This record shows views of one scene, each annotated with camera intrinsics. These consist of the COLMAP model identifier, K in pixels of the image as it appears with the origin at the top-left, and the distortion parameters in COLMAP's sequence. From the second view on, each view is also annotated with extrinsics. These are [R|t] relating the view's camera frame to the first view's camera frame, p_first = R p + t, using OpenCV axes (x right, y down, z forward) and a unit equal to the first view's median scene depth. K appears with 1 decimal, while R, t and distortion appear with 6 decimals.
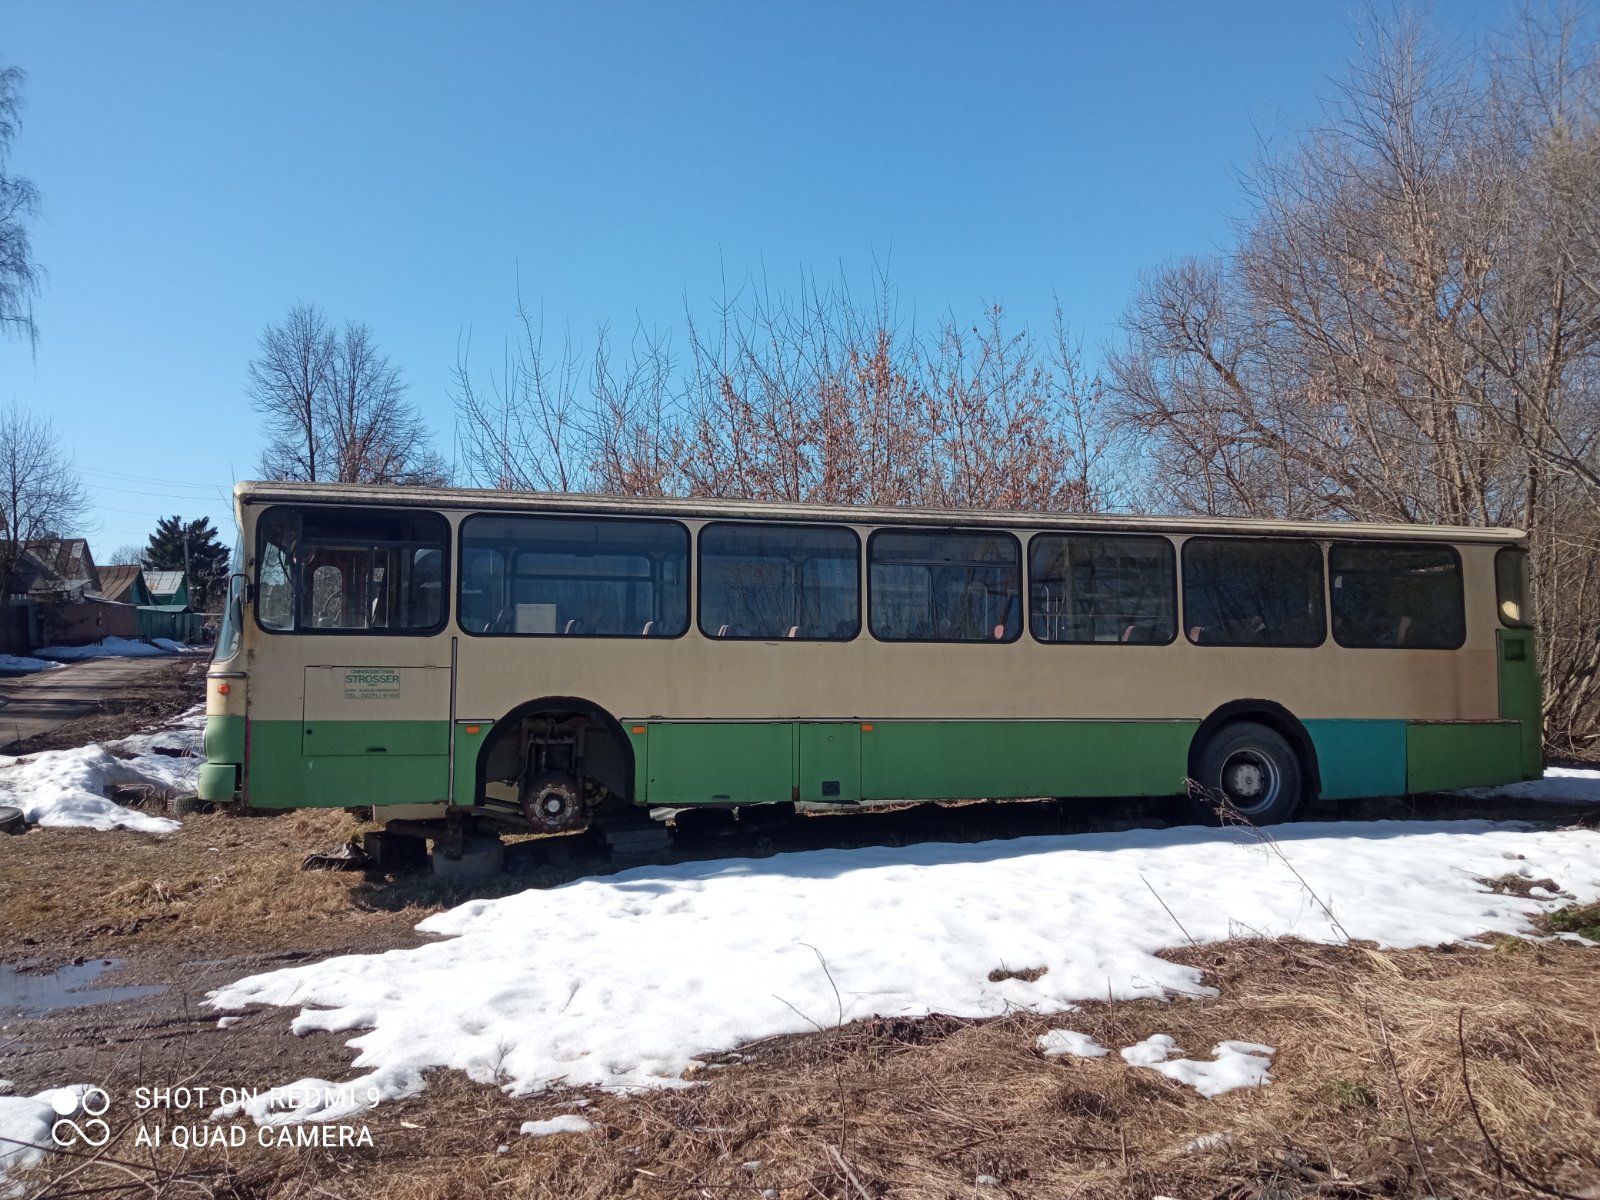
lens RADIAL K [[1314.2, 0, 800.0], [0, 1314.2, 600.0], [0, 0, 1]] dist [0.049880, -0.003799]
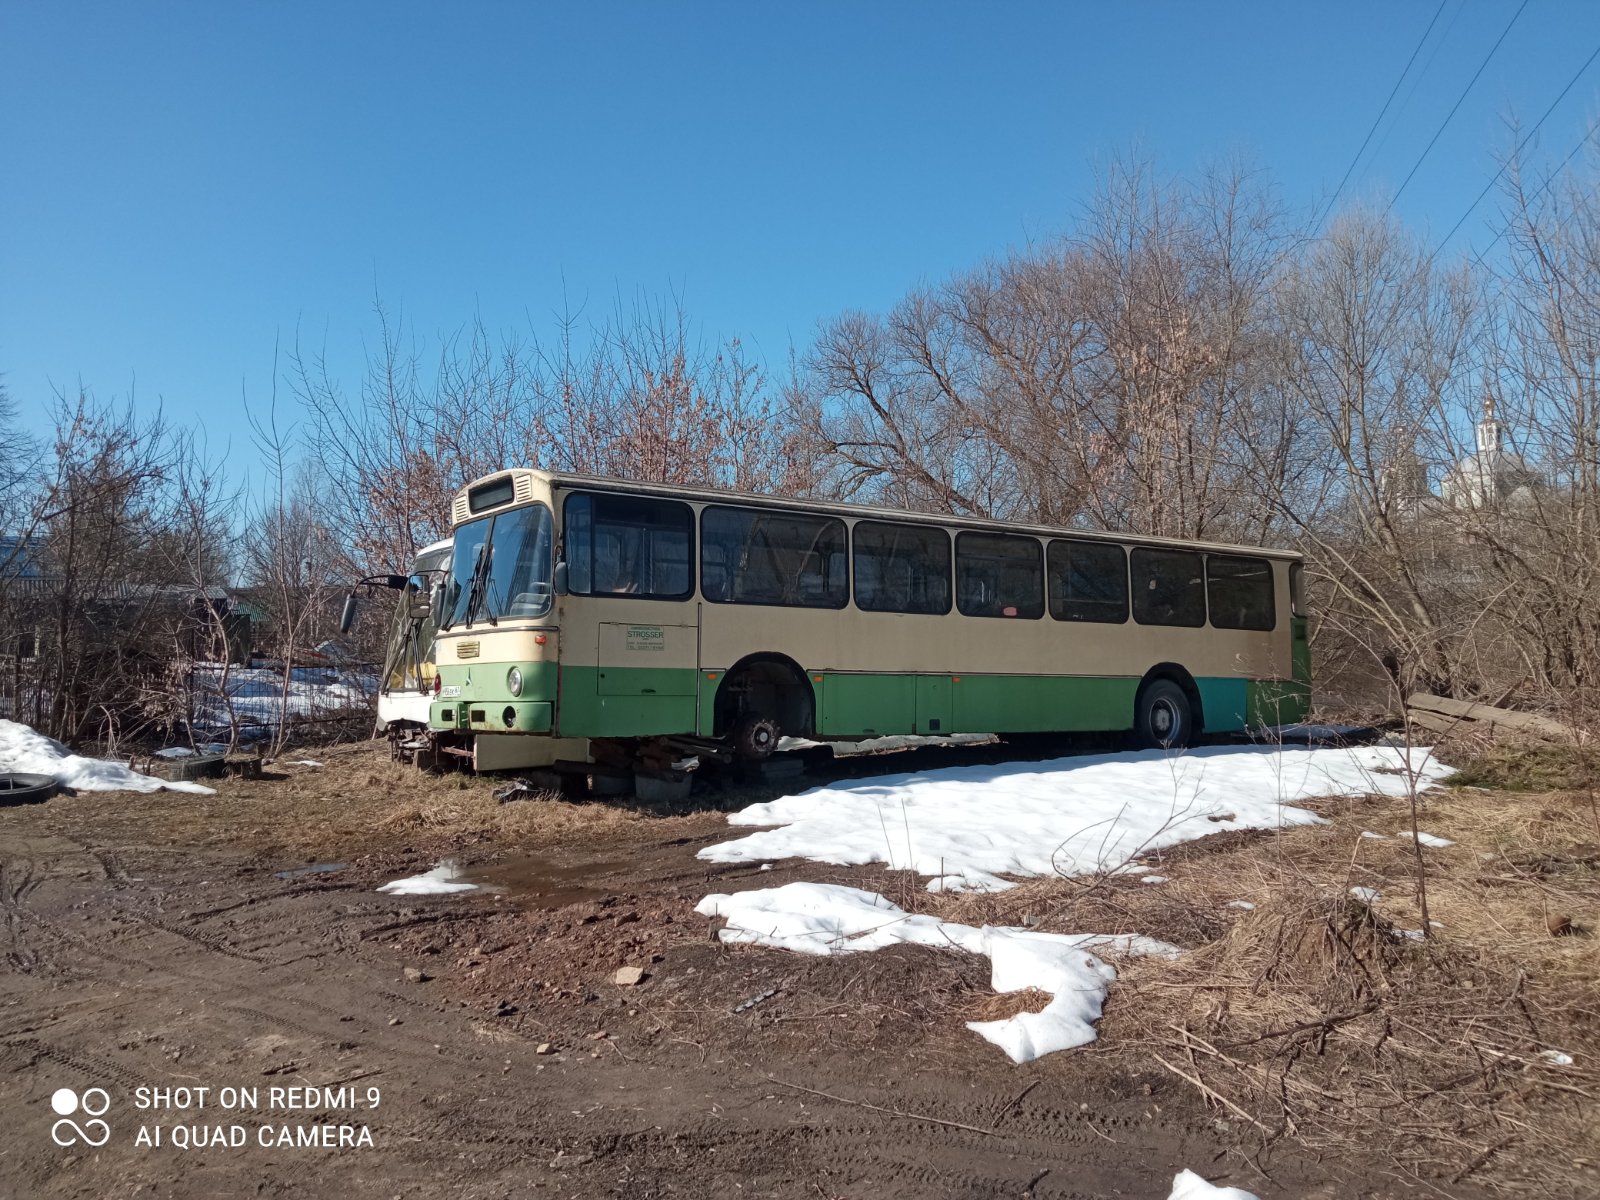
lens RADIAL K [[1314.2, 0, 800.0], [0, 1314.2, 600.0], [0, 0, 1]] dist [0.049880, -0.003799]
pose [[0.928574, 0.024824, 0.370316, -0.587239], [-0.021586, 0.999684, -0.012887, 0.036477], [-0.370519, 0.003973, 0.928816, -0.183513]]
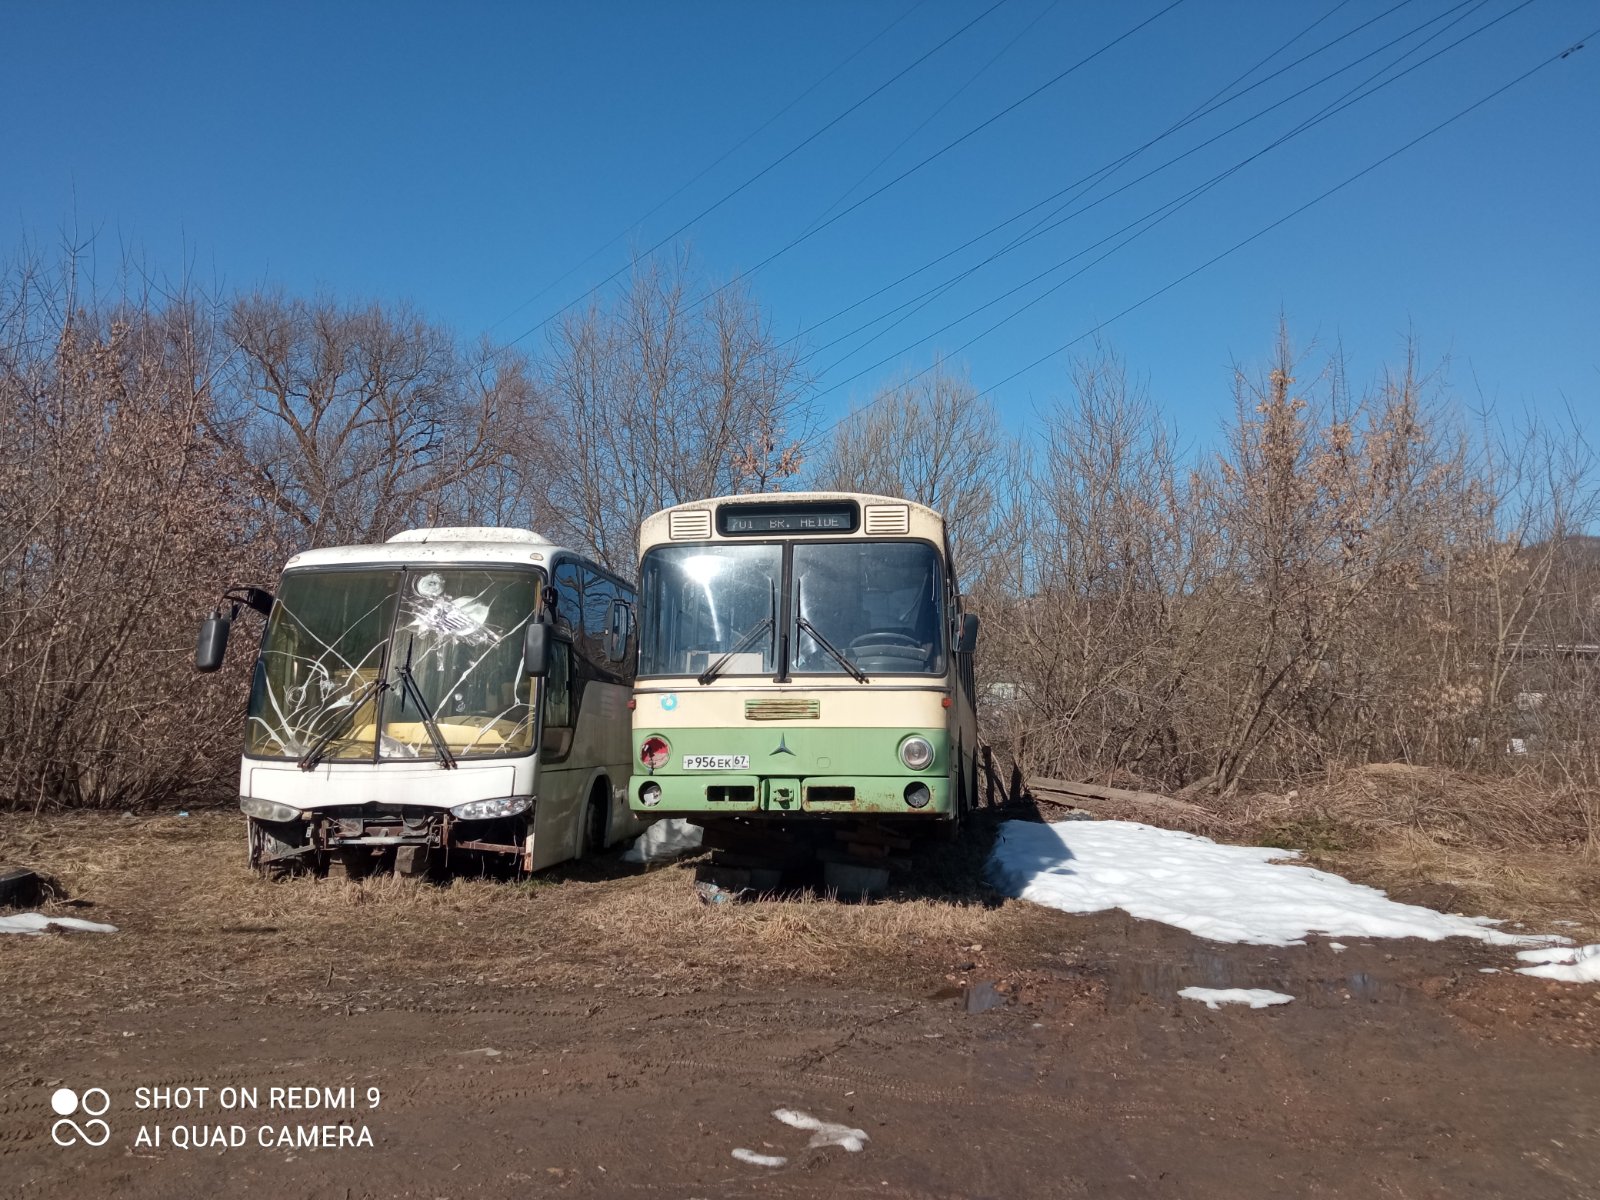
lens RADIAL K [[1314.2, 0, 800.0], [0, 1314.2, 600.0], [0, 0, 1]] dist [0.049880, -0.003799]
pose [[0.364031, 0.129710, 0.922311, -1.253148], [-0.064570, 0.991387, -0.113939, 0.097731], [-0.929146, -0.018076, 0.369271, 0.636612]]
